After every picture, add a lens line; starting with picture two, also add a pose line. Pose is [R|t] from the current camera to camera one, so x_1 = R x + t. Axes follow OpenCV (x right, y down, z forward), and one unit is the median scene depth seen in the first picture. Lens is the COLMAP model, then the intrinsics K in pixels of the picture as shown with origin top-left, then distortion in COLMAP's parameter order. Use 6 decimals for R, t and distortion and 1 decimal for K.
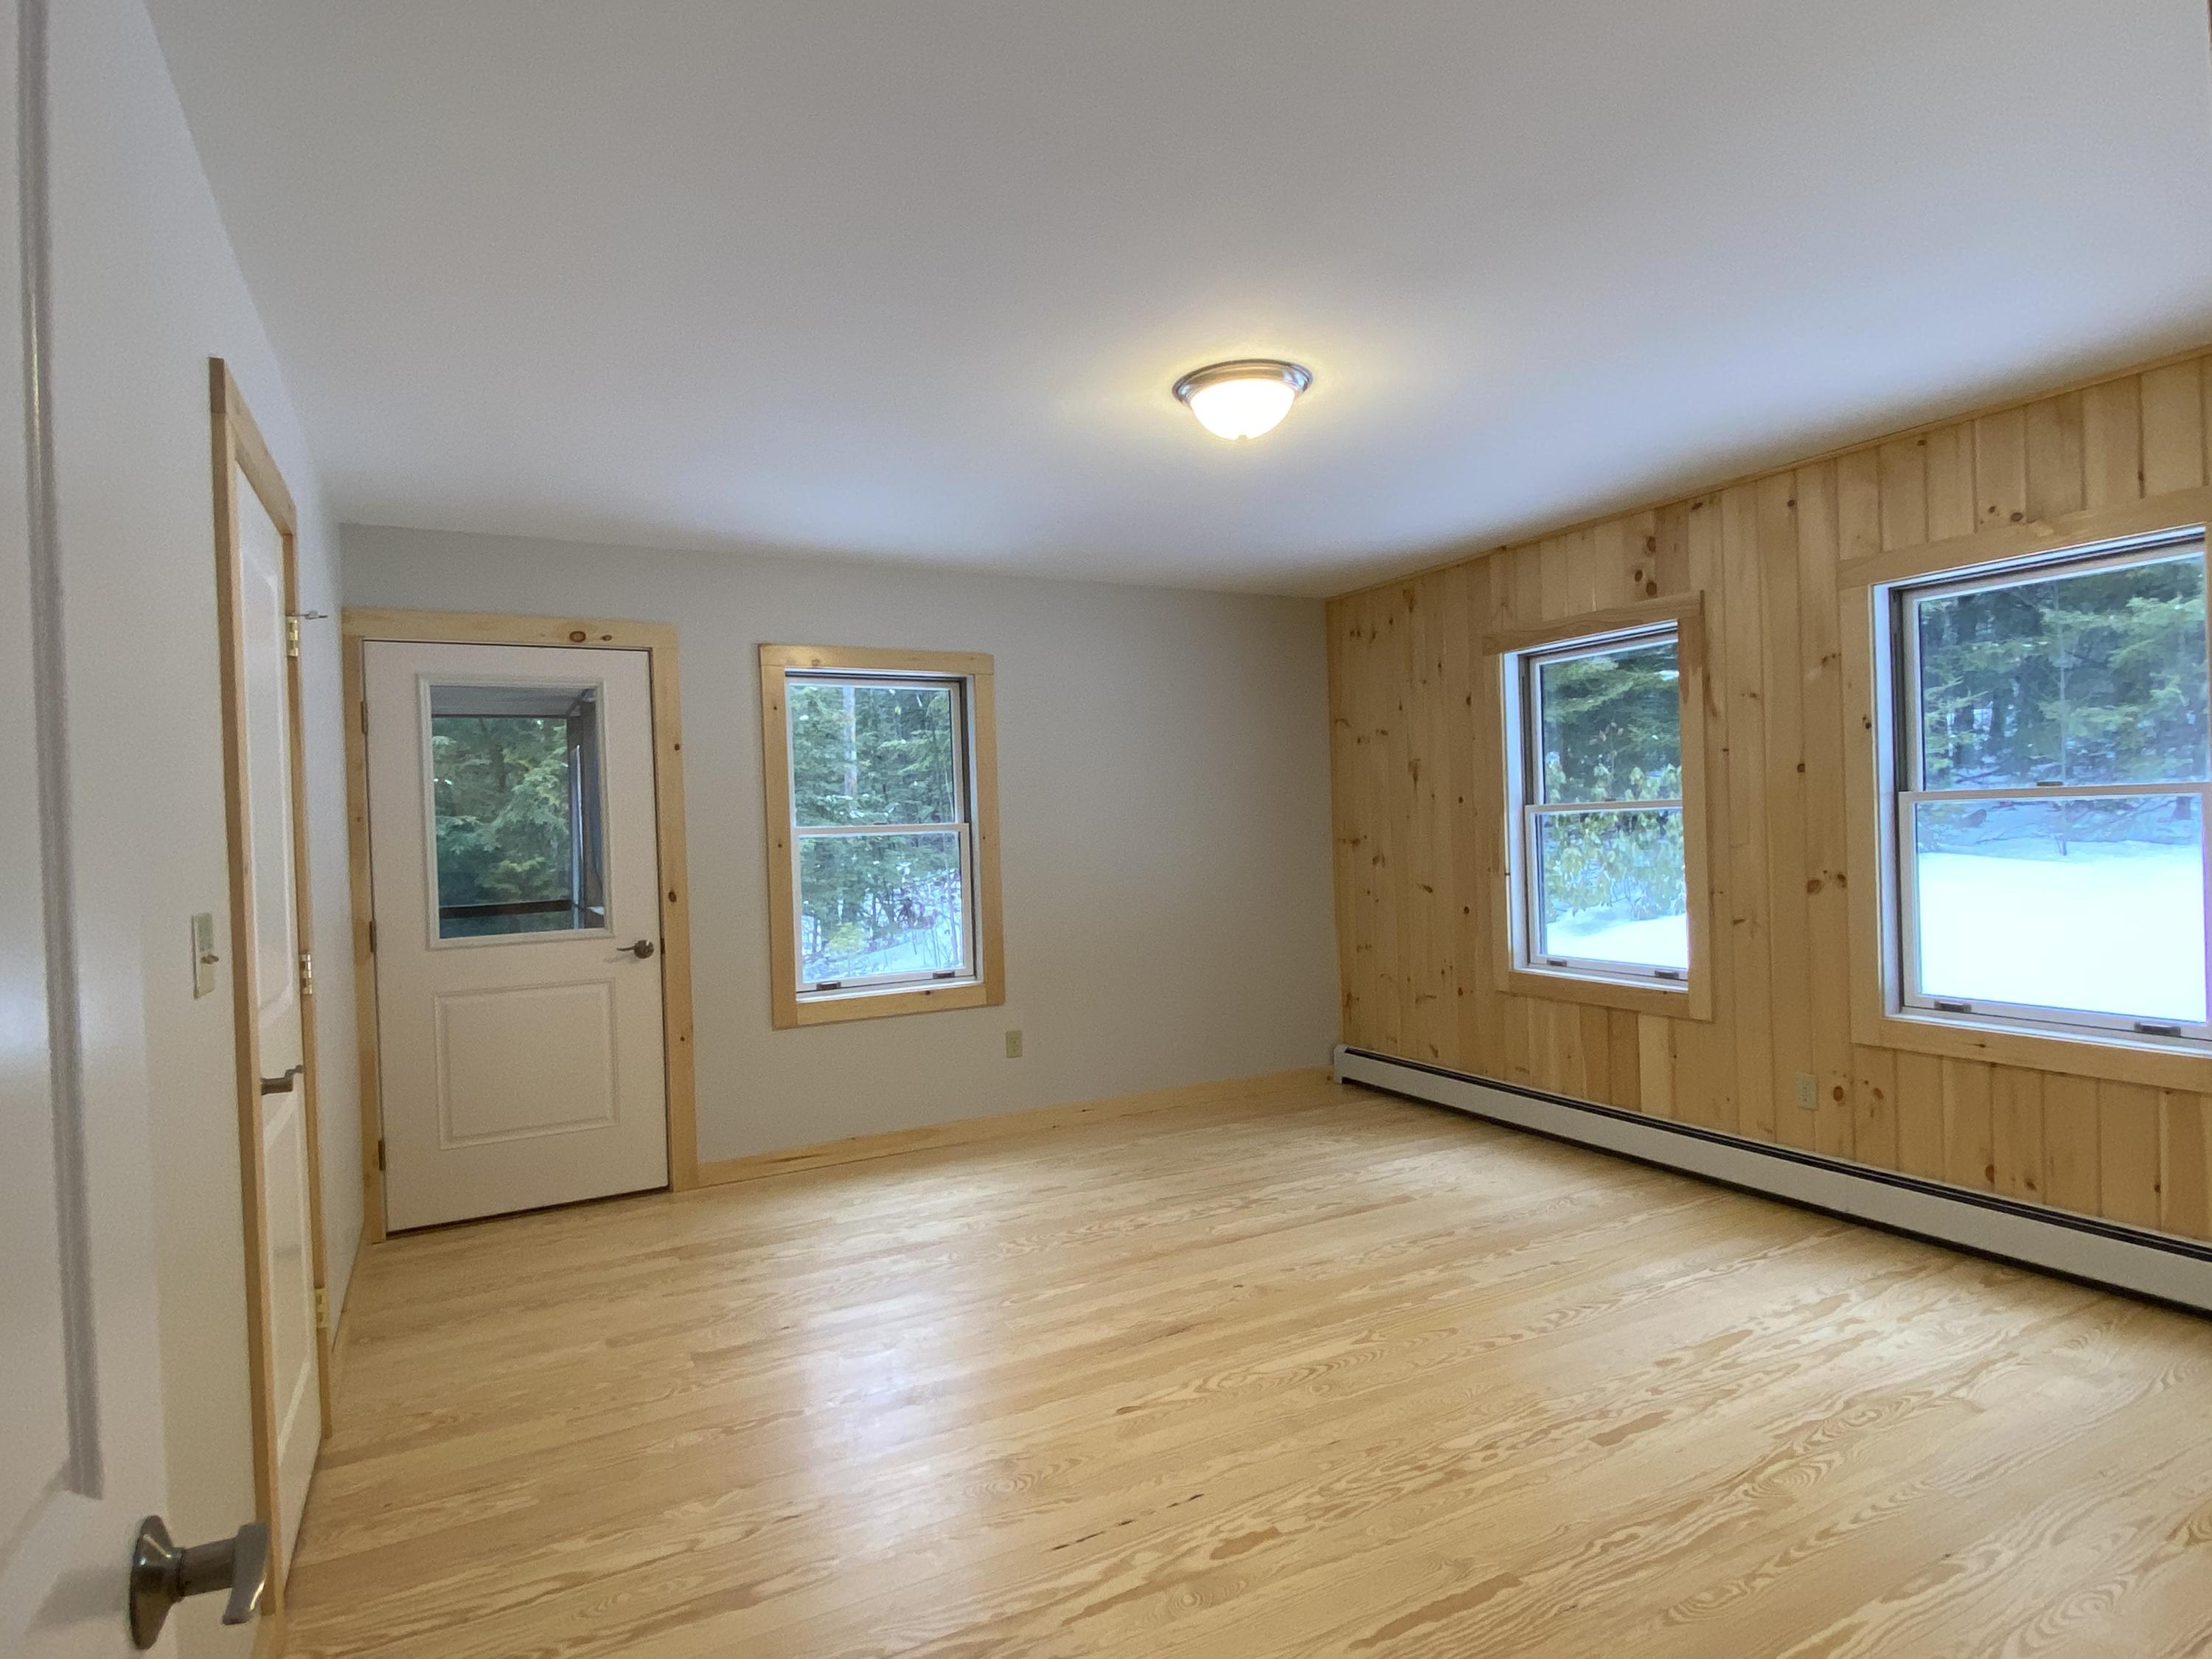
lens RADIAL K [[1196.5, 0, 1092.3], [0, 1196.5, 830.7], [0, 0, 1]] dist [0.066305, -0.063734]
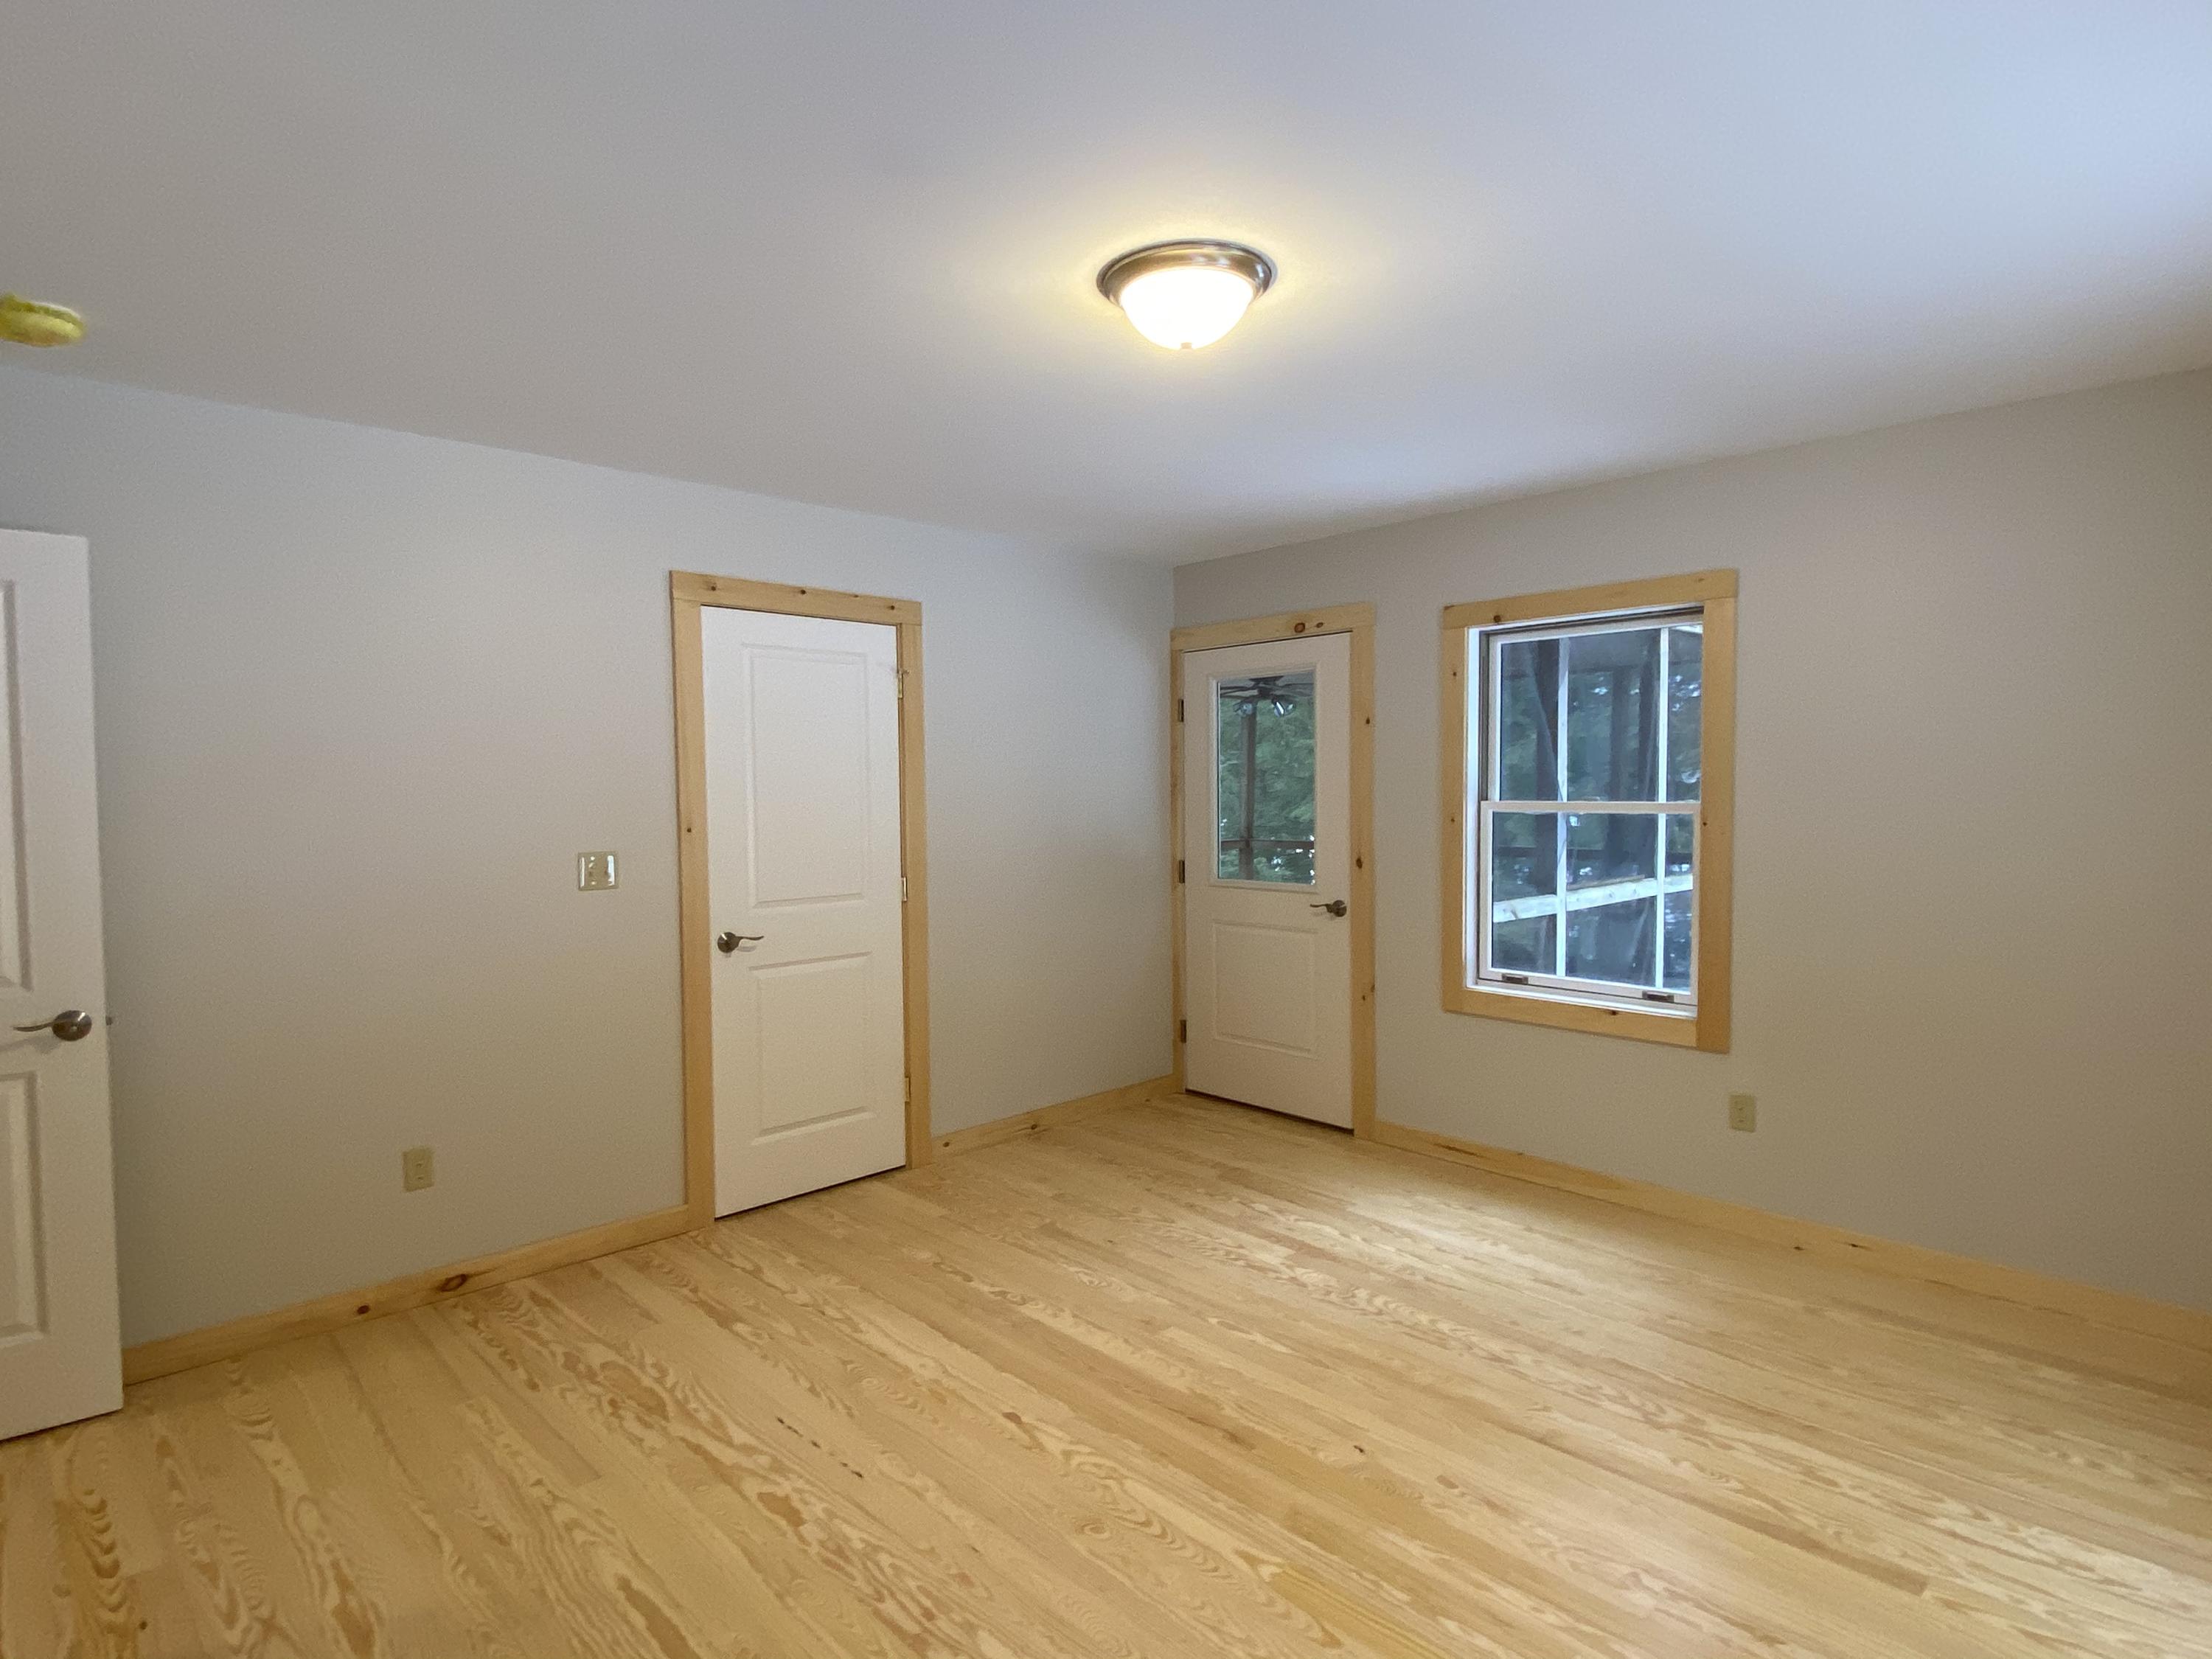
lens RADIAL K [[1196.5, 0, 1092.3], [0, 1196.5, 830.7], [0, 0, 1]] dist [0.066305, -0.063734]
pose [[0.269151, 0.072305, -0.960380, 0.667093], [-0.005205, 0.997273, 0.073624, -0.056167], [0.963084, -0.014817, 0.268794, 0.546098]]
